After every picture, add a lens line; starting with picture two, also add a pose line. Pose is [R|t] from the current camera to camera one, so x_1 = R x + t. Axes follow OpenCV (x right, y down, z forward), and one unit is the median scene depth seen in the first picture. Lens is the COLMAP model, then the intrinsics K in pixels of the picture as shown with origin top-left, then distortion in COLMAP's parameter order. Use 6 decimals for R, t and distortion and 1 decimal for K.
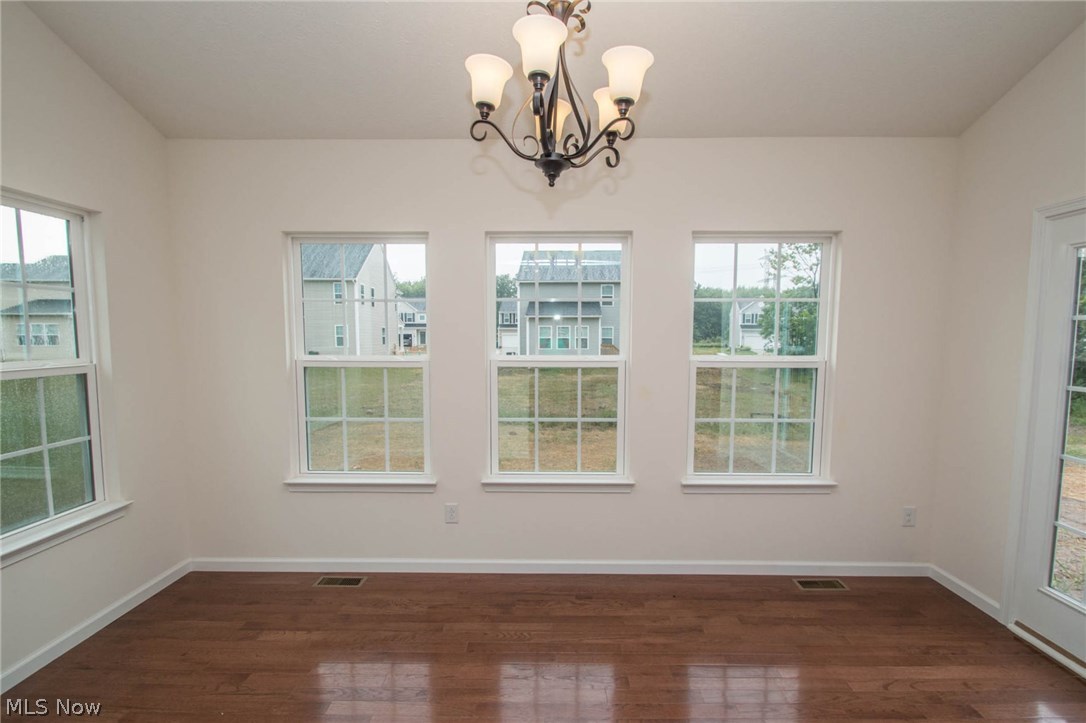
lens RADIAL K [[510.7, 0, 534.0], [0, 510.7, 359.2], [0, 0, 1]] dist [0.004396, -0.011361]
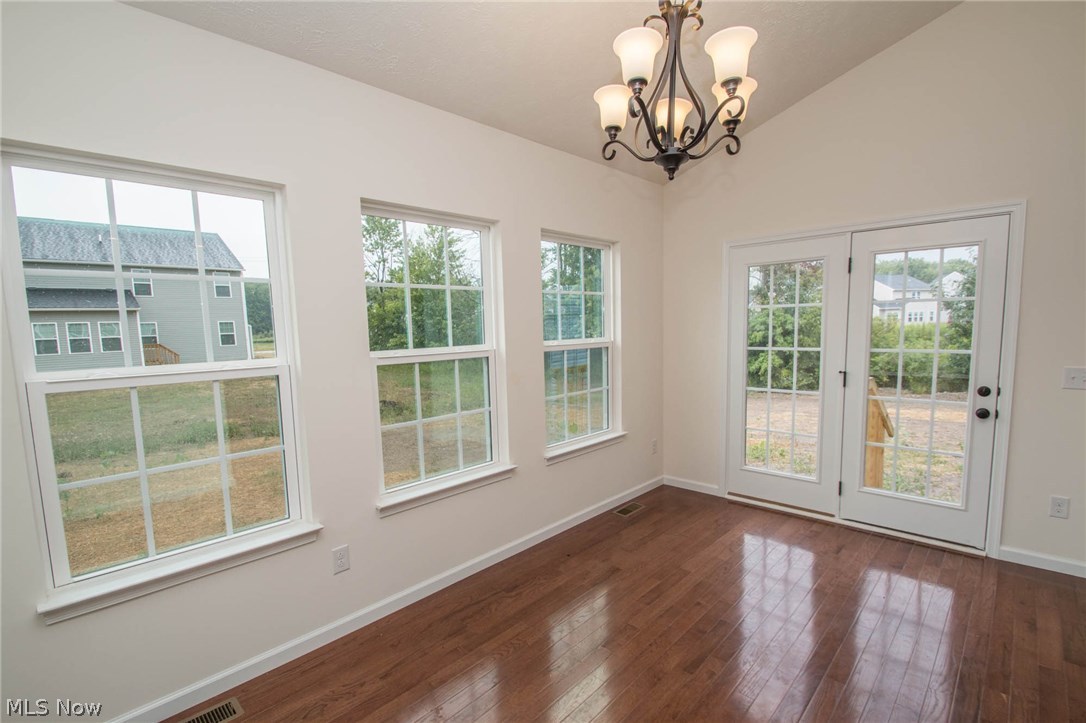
lens RADIAL K [[510.7, 0, 534.9], [0, 510.7, 358.3], [0, 0, 1]] dist [0.004396, -0.011361]
pose [[0.670910, -0.066792, 0.738525, -0.537566], [0.059182, 0.997581, 0.036456, -0.011845], [-0.739174, 0.019249, 0.673240, 0.272419]]
